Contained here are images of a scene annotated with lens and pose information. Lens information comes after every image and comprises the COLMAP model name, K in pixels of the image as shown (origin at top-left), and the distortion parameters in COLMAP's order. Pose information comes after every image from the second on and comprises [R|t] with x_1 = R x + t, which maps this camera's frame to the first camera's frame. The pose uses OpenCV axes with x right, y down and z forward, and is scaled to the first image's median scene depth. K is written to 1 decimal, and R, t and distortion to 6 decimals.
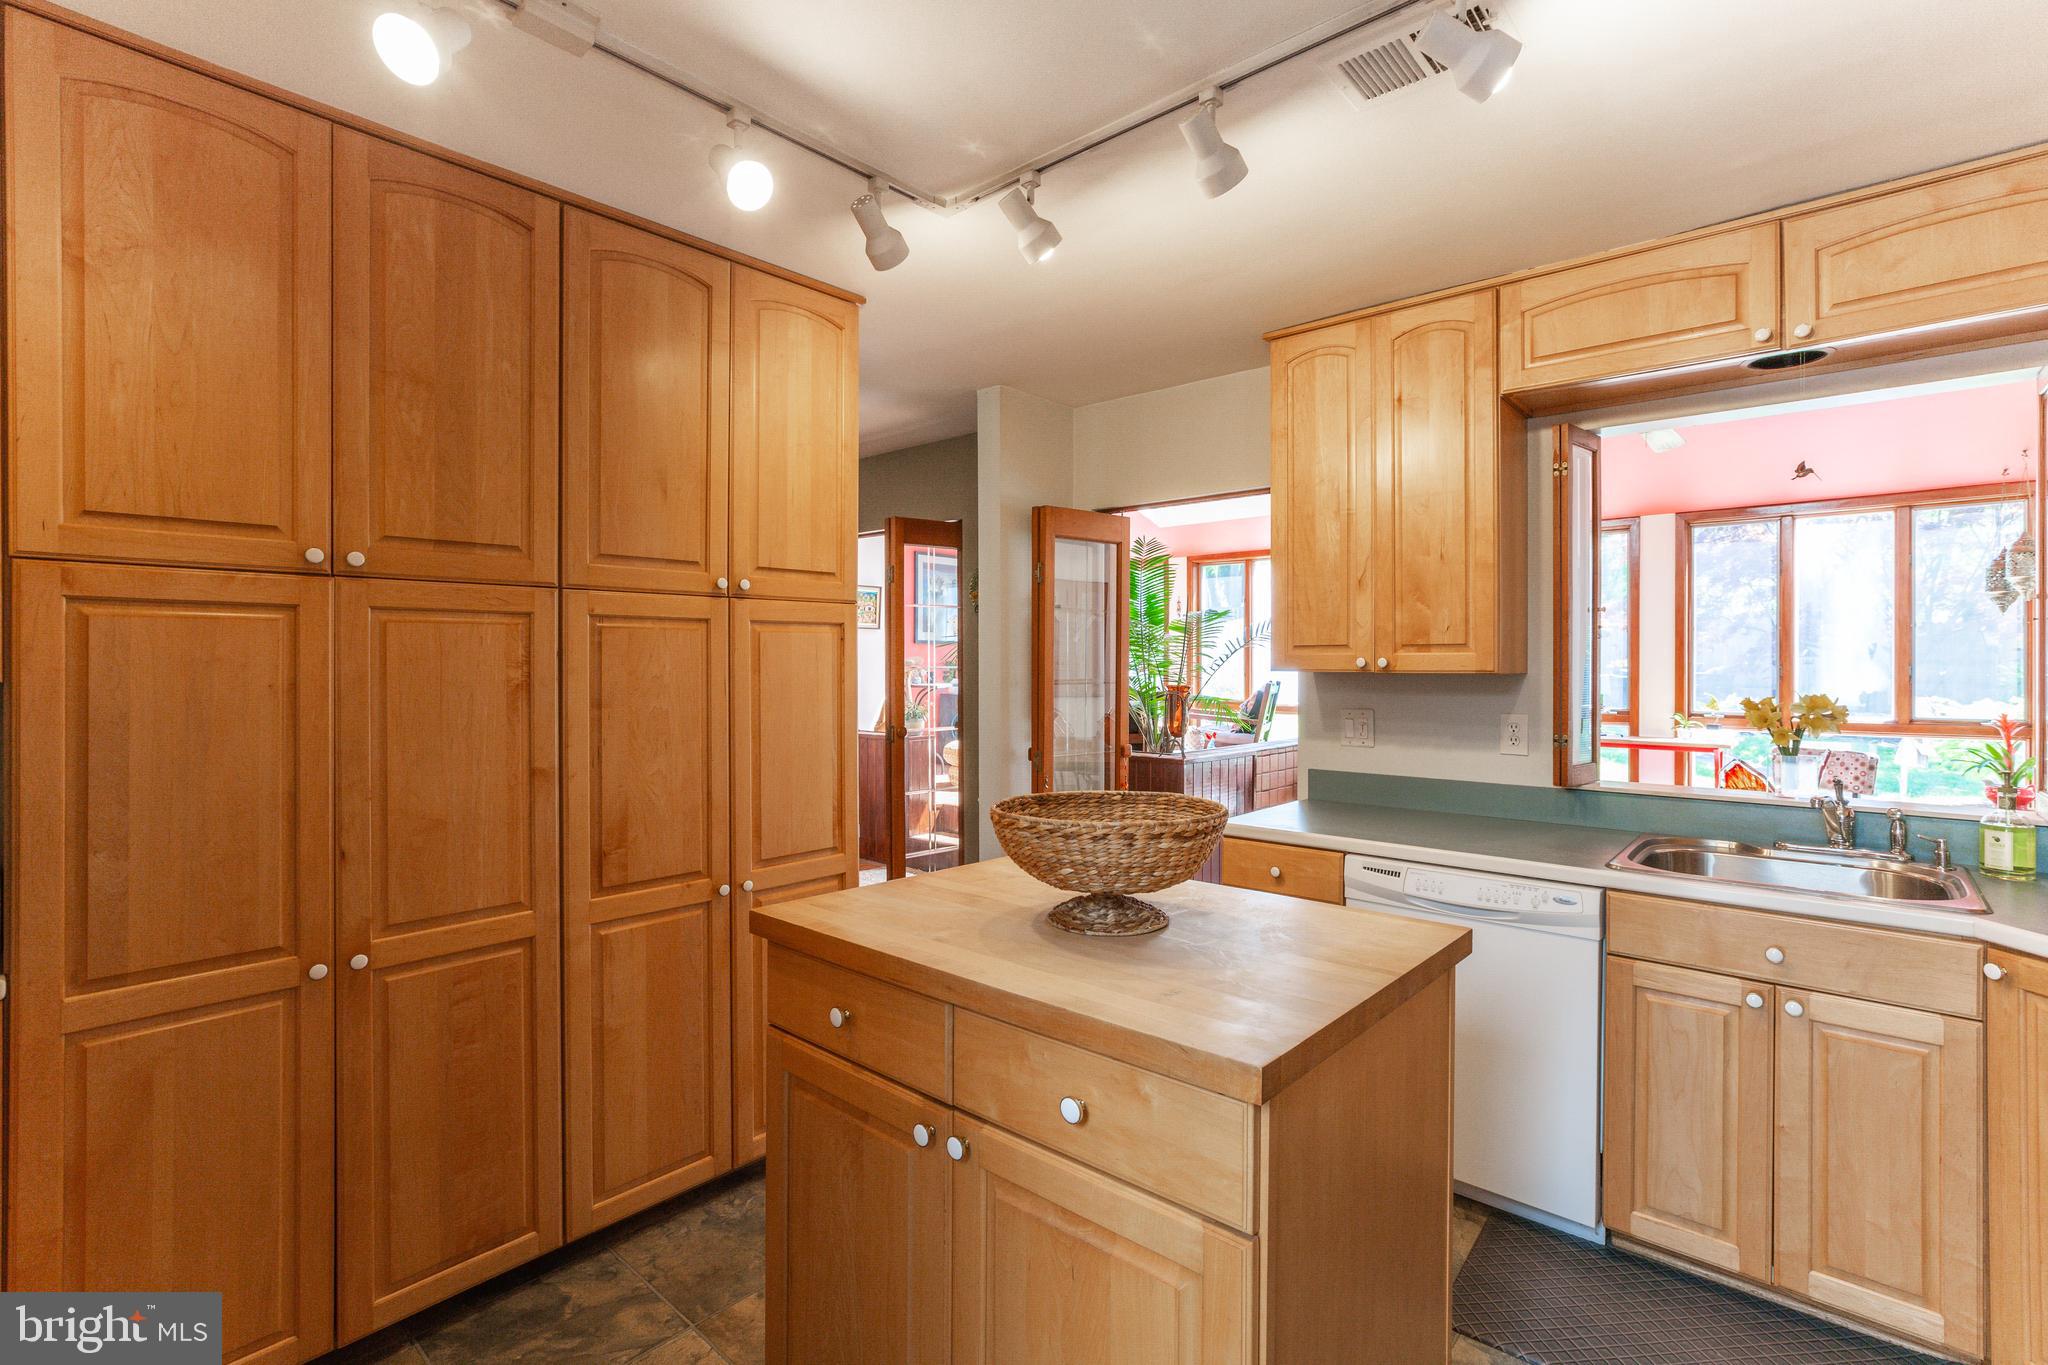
lens RADIAL K [[943.3, 0, 1020.7], [0, 943.3, 670.0], [0, 0, 1]] dist [-0.003692, 0.000368]
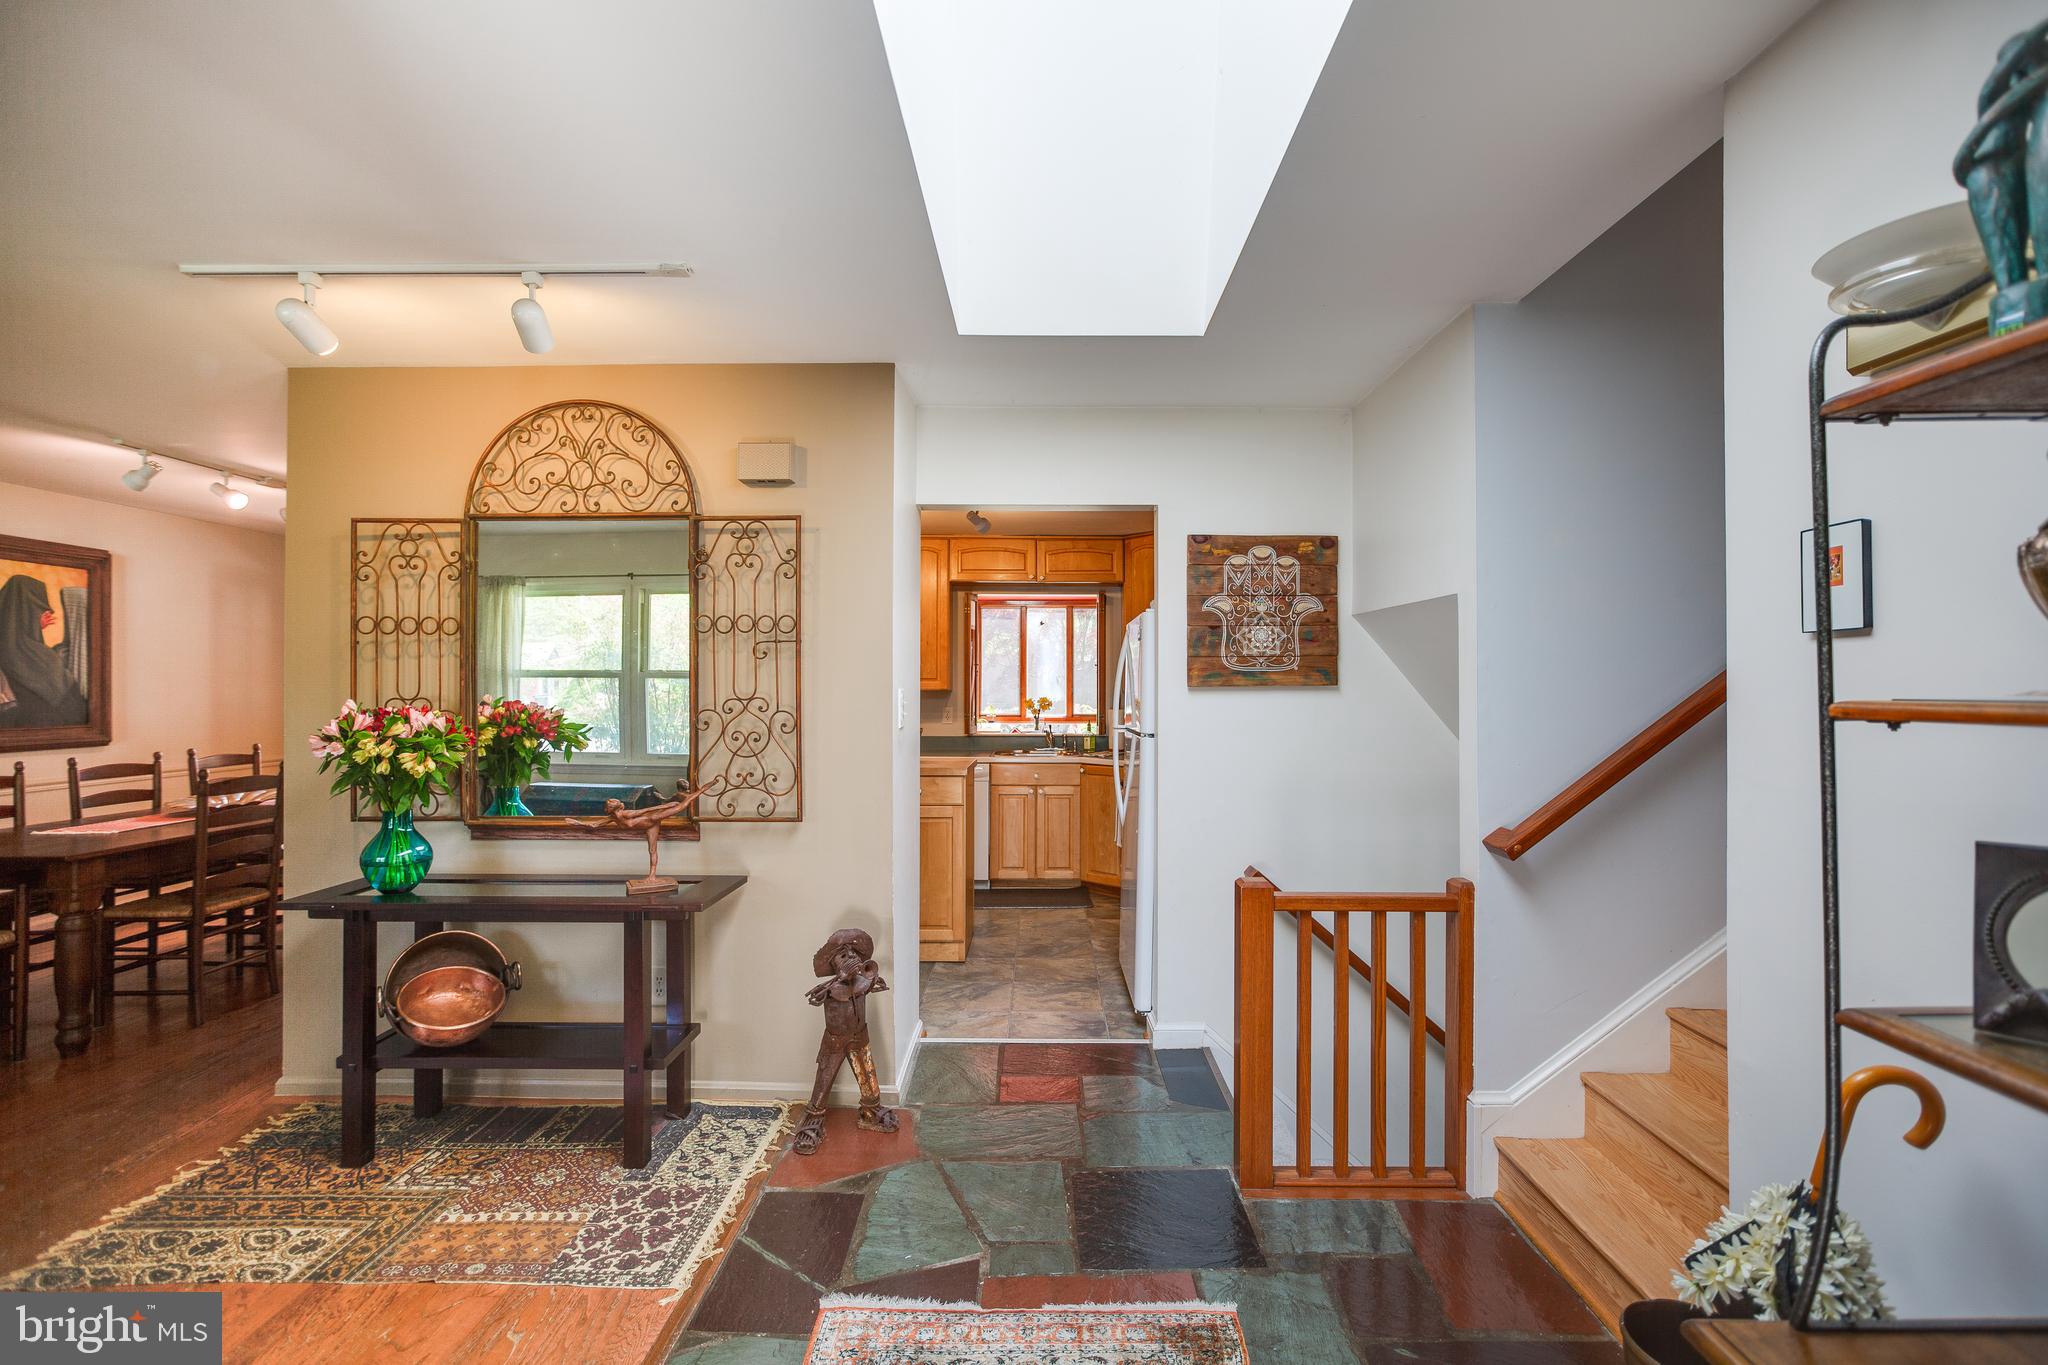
lens RADIAL K [[962.0, 0, 1024.0], [0, 962.0, 682.5], [0, 0, 1]] dist [0.001278, 0.000544]
pose [[0.763212, 0.003733, 0.646138, -1.002781], [0.001956, 0.999965, -0.008089, 0.004447], [-0.646145, 0.007438, 0.763178, -1.099908]]
